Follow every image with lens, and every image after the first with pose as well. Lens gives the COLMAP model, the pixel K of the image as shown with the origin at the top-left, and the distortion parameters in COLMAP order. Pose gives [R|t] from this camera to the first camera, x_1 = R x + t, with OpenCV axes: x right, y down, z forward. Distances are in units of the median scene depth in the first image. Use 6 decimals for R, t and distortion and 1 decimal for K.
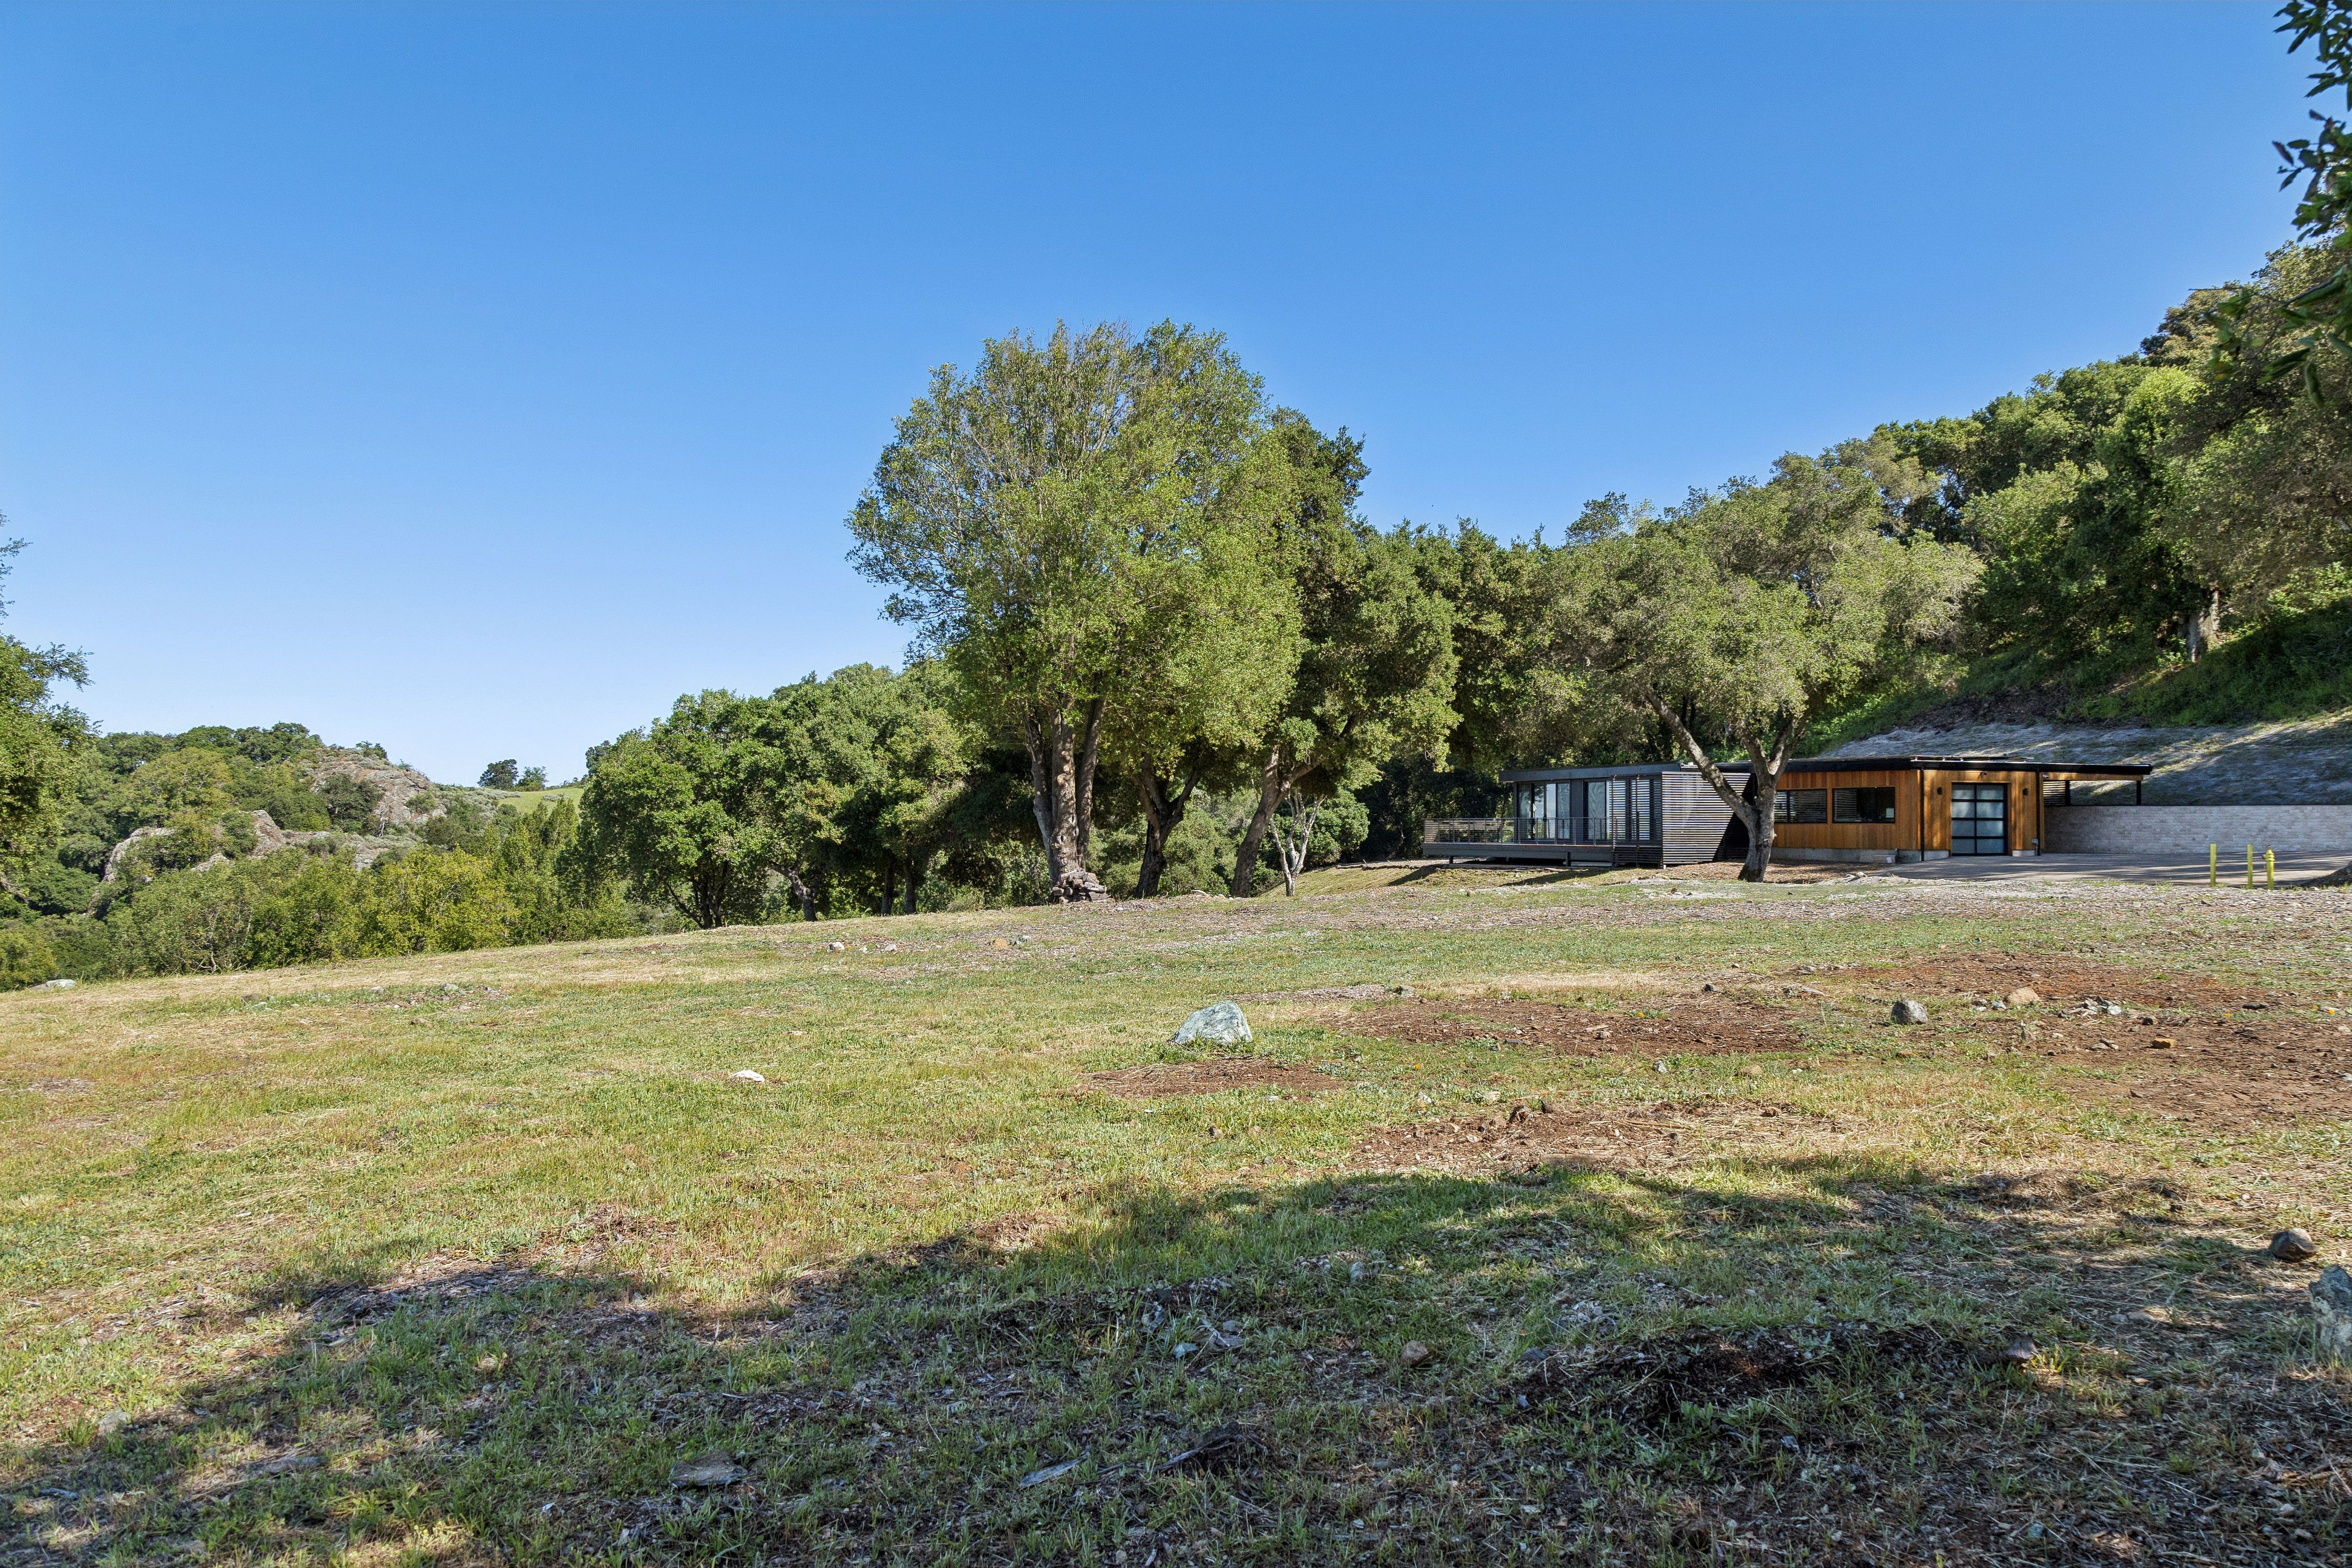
lens RADIAL K [[1567.7, 0, 1182.4], [0, 1567.7, 798.2], [0, 0, 1]] dist [0.009304, 0.004116]
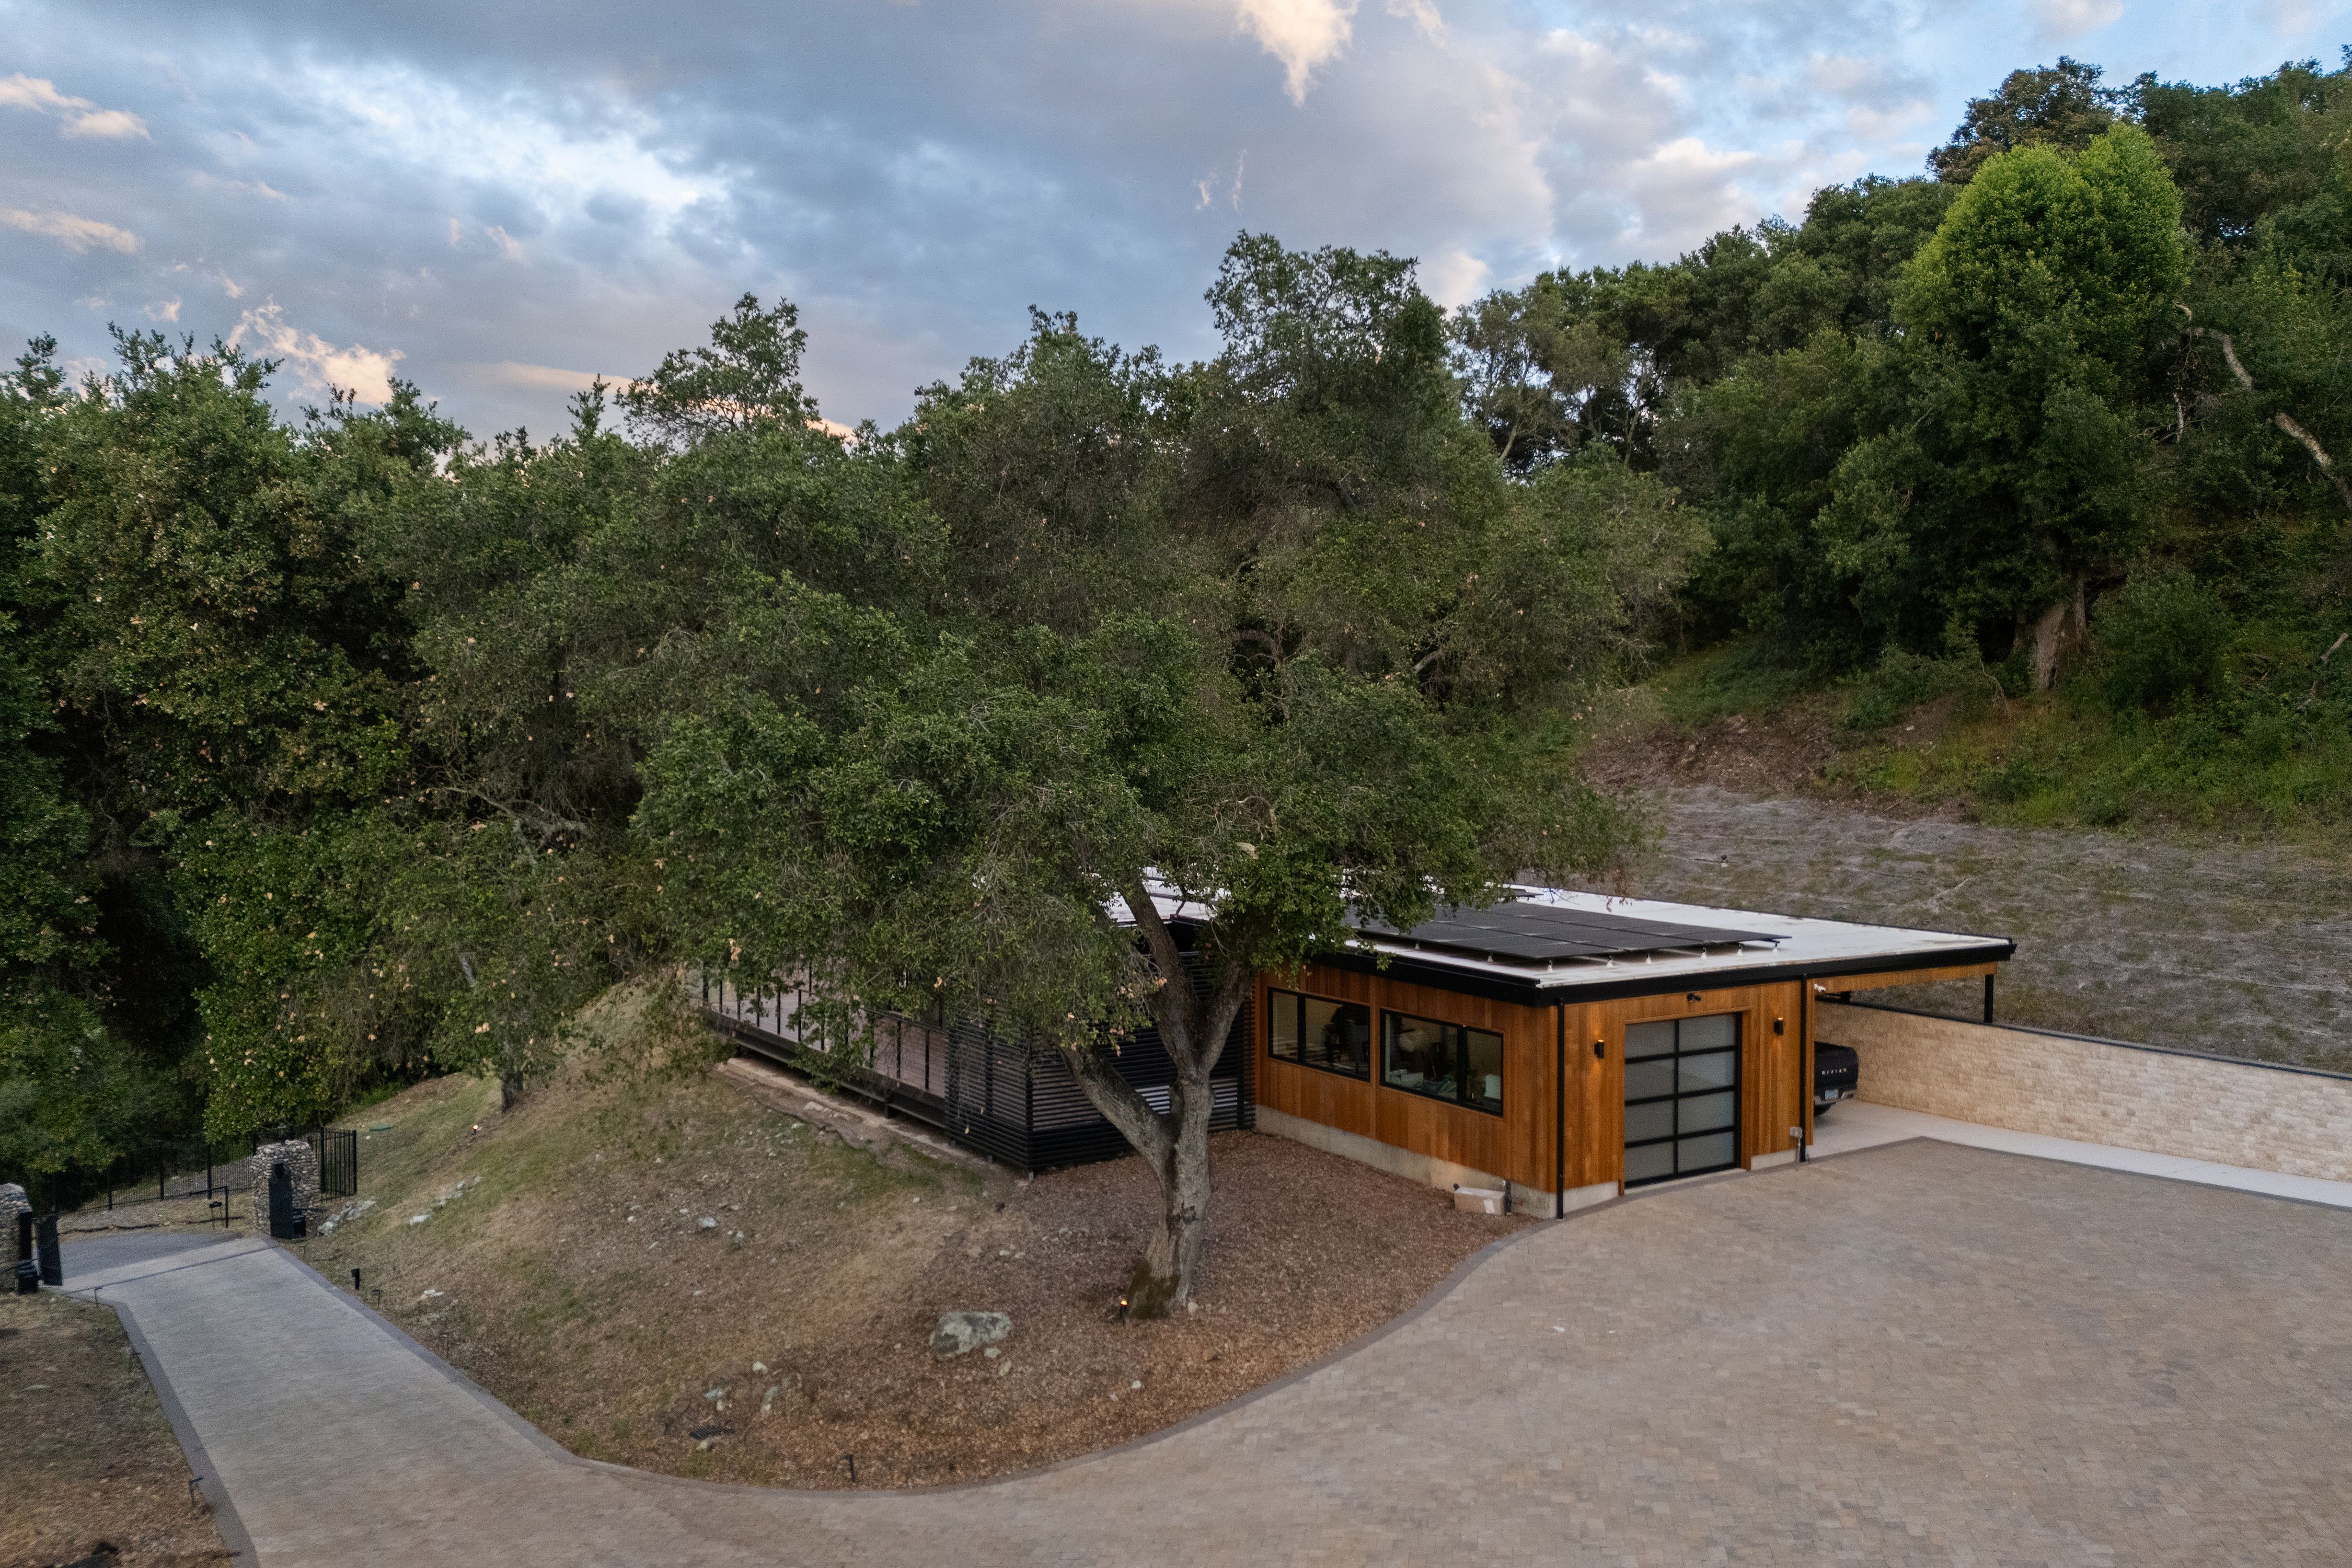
lens RADIAL K [[1710.4, 0, 1164.0], [0, 1710.4, 788.7], [0, 0, 1]] dist [0.063224, -0.037617]
pose [[0.983724, -0.002947, 0.179659, 0.261726], [-0.004357, 0.999180, 0.040247, -0.088585], [-0.179631, -0.040375, 0.982905, 0.524069]]
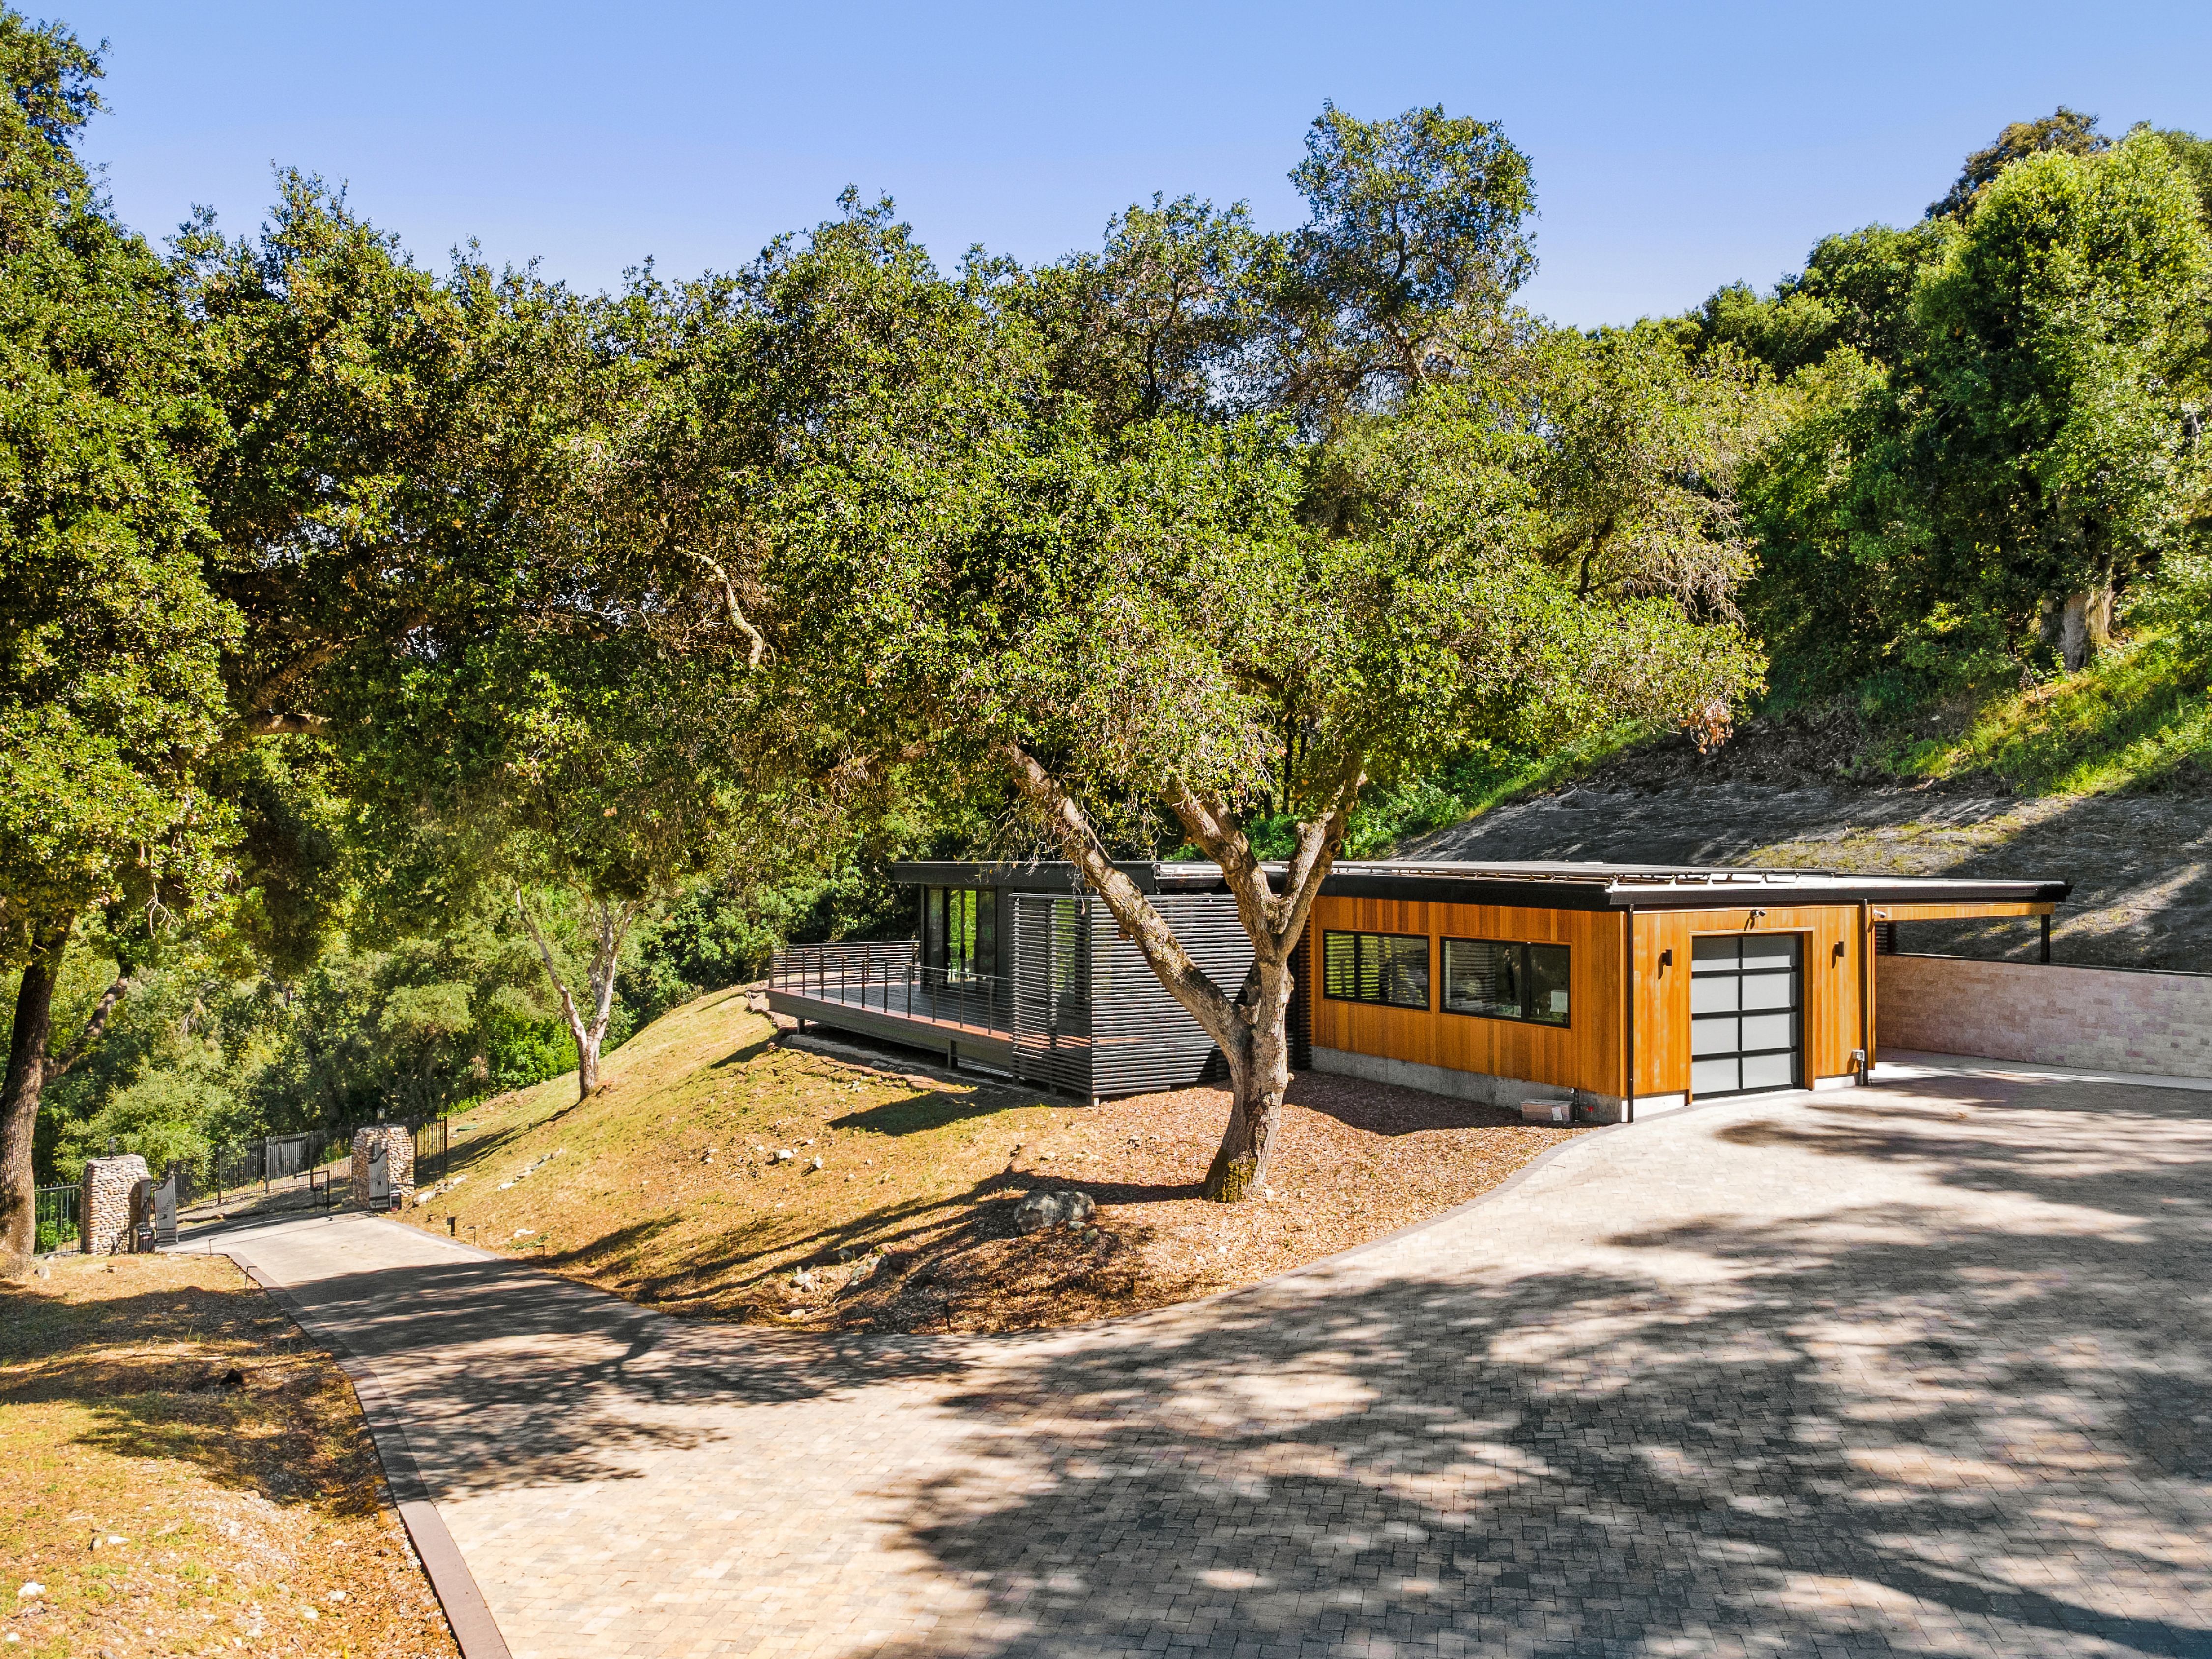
lens RADIAL K [[1599.4, 0, 1094.8], [0, 1599.4, 816.5], [0, 0, 1]] dist [0.031700, 0.023942]
pose [[0.991025, 0.002087, 0.133661, 0.248031], [-0.001378, 0.999984, -0.005396, -0.038545], [-0.133670, 0.005164, 0.991012, 0.541428]]
